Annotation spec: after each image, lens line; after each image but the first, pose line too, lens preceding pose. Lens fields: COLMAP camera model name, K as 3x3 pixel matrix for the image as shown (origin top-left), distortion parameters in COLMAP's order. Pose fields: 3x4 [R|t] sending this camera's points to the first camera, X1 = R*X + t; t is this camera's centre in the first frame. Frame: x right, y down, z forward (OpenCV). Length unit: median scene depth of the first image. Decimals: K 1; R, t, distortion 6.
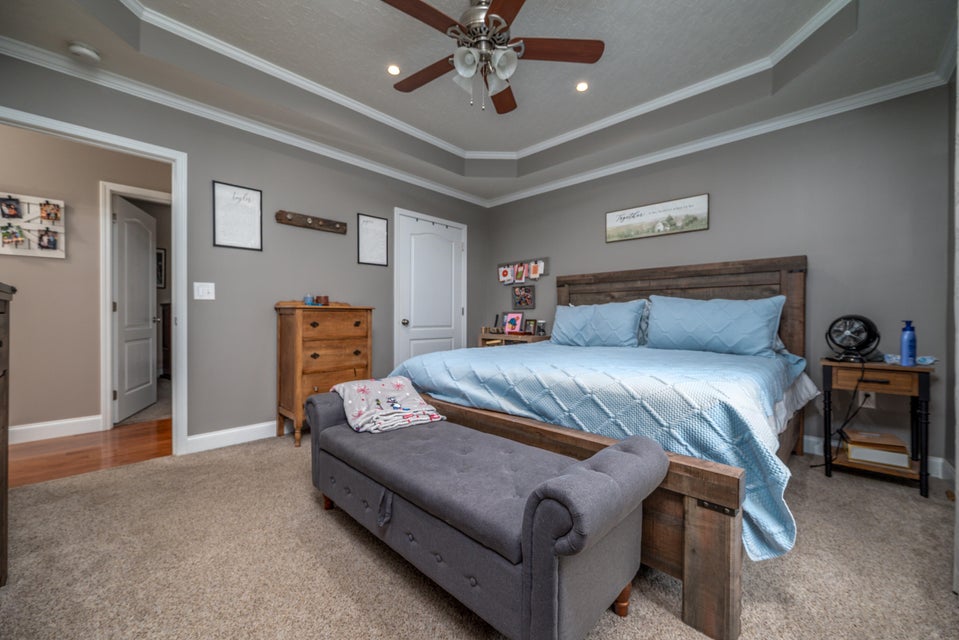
lens RADIAL K [[378.0, 0, 483.8], [0, 378.0, 321.0], [0, 0, 1]] dist [-0.002552, -0.000648]
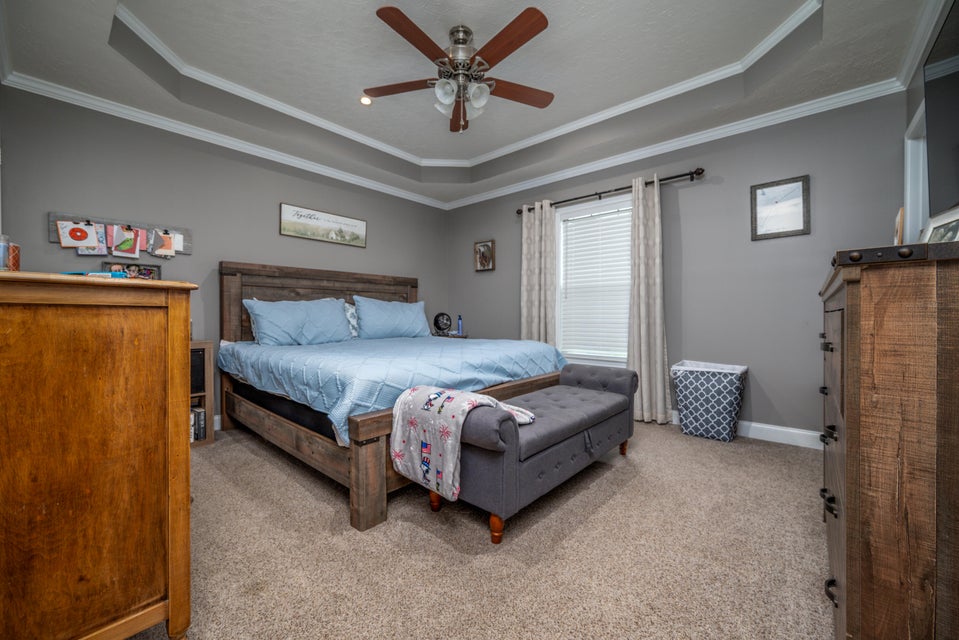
lens RADIAL K [[378.0, 0, 483.6], [0, 378.0, 315.5], [0, 0, 1]] dist [-0.002552, -0.000648]
pose [[-0.037899, -0.000751, 0.999281, -0.645202], [0.012408, 0.999922, 0.001222, -0.002042], [-0.999205, 0.012445, -0.037887, 0.551105]]
